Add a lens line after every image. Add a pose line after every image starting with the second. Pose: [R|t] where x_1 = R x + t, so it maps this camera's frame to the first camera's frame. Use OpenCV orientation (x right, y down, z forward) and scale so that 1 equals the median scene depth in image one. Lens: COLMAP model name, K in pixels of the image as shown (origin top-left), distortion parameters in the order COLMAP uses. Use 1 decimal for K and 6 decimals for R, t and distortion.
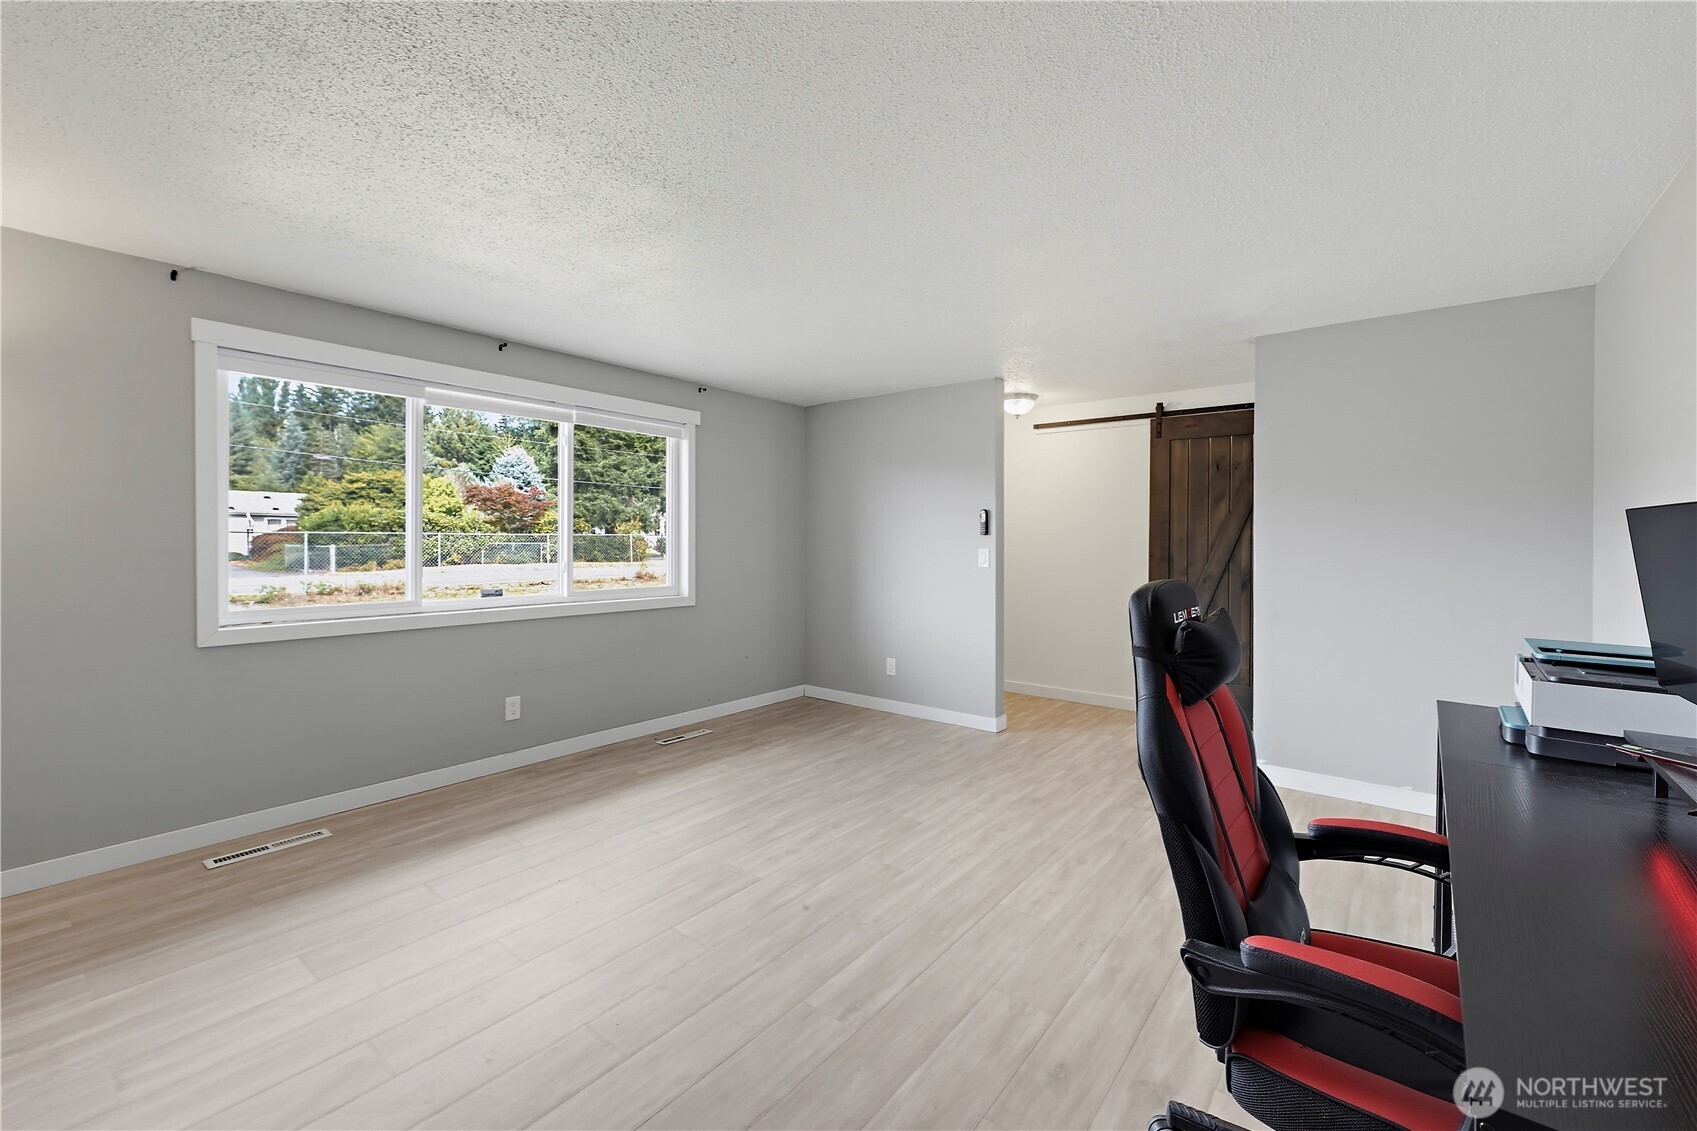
lens RADIAL K [[706.2, 0, 859.0], [0, 706.2, 539.2], [0, 0, 1]] dist [0.001360, 0.000150]
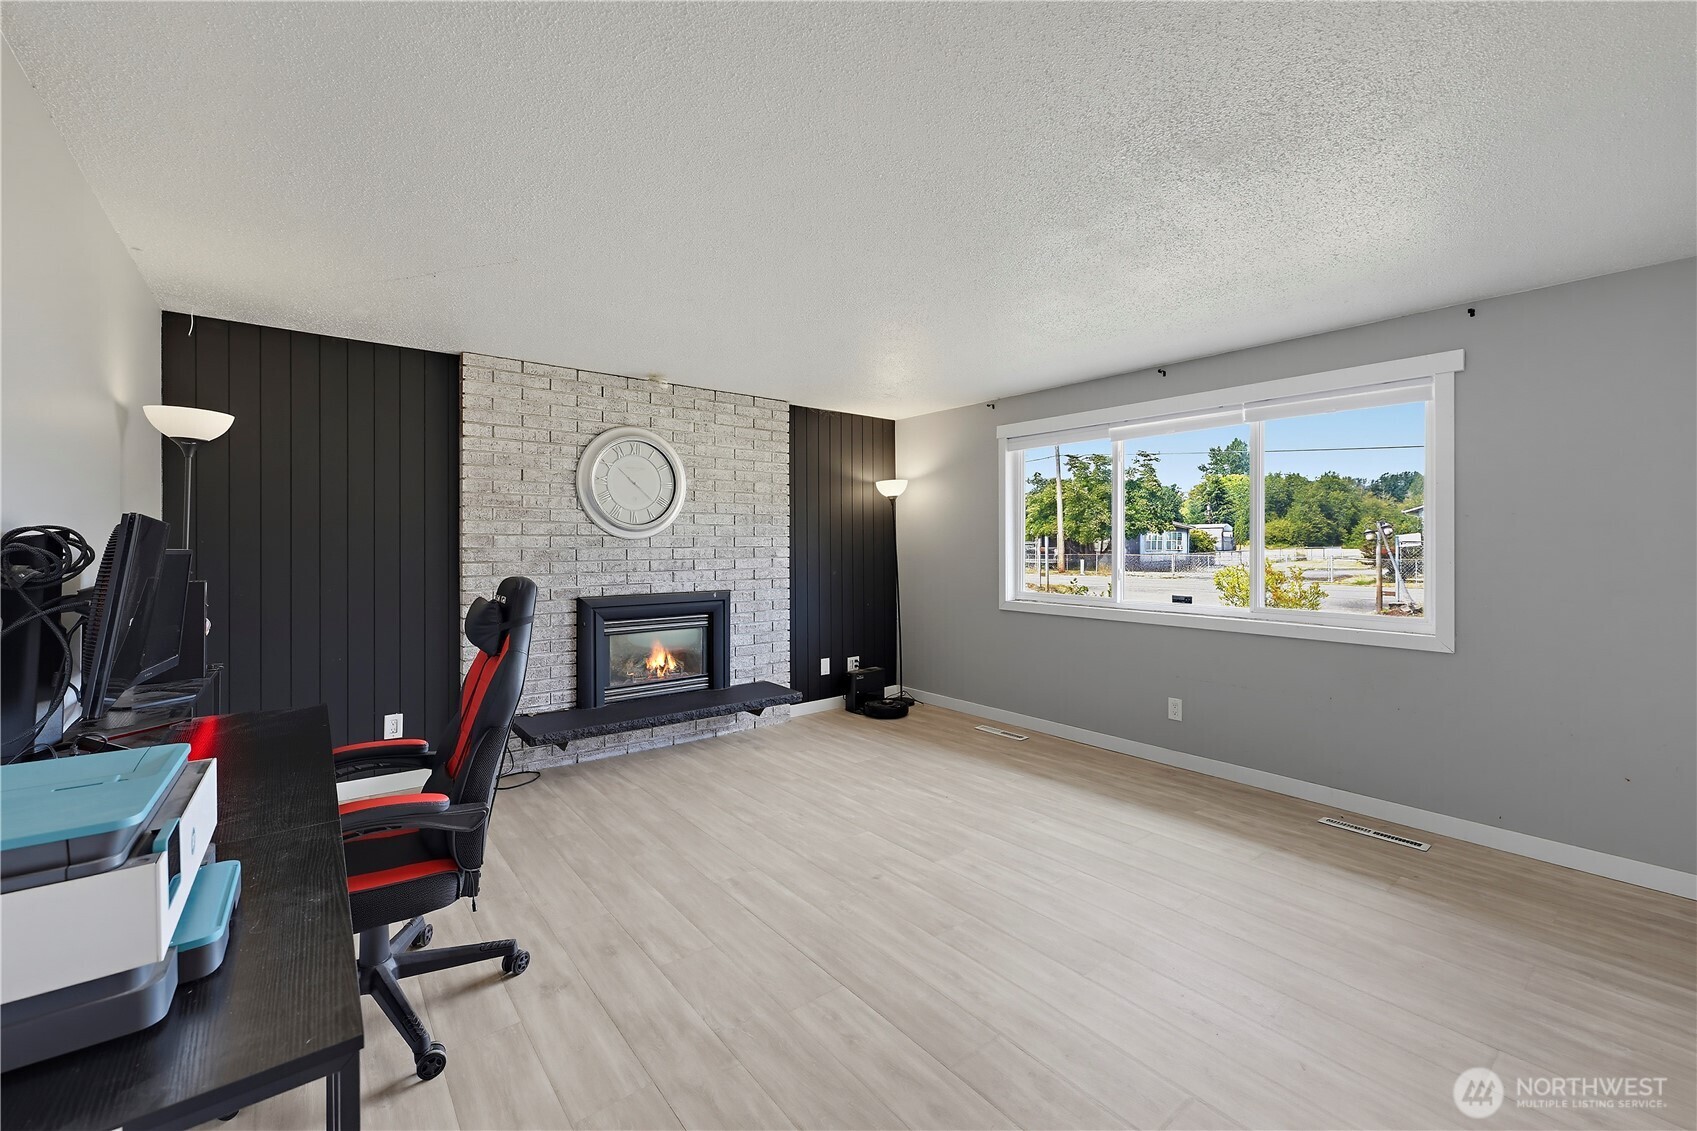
lens RADIAL K [[690.8, 0, 848.5], [0, 690.8, 565.5], [0, 0, 1]] dist [-0.000287, 0.000036]
pose [[-0.232875, 0.024148, -0.972207, 0.754577], [-0.002721, 0.999672, 0.025481, -0.002518], [0.972503, 0.008579, -0.232733, 0.917531]]
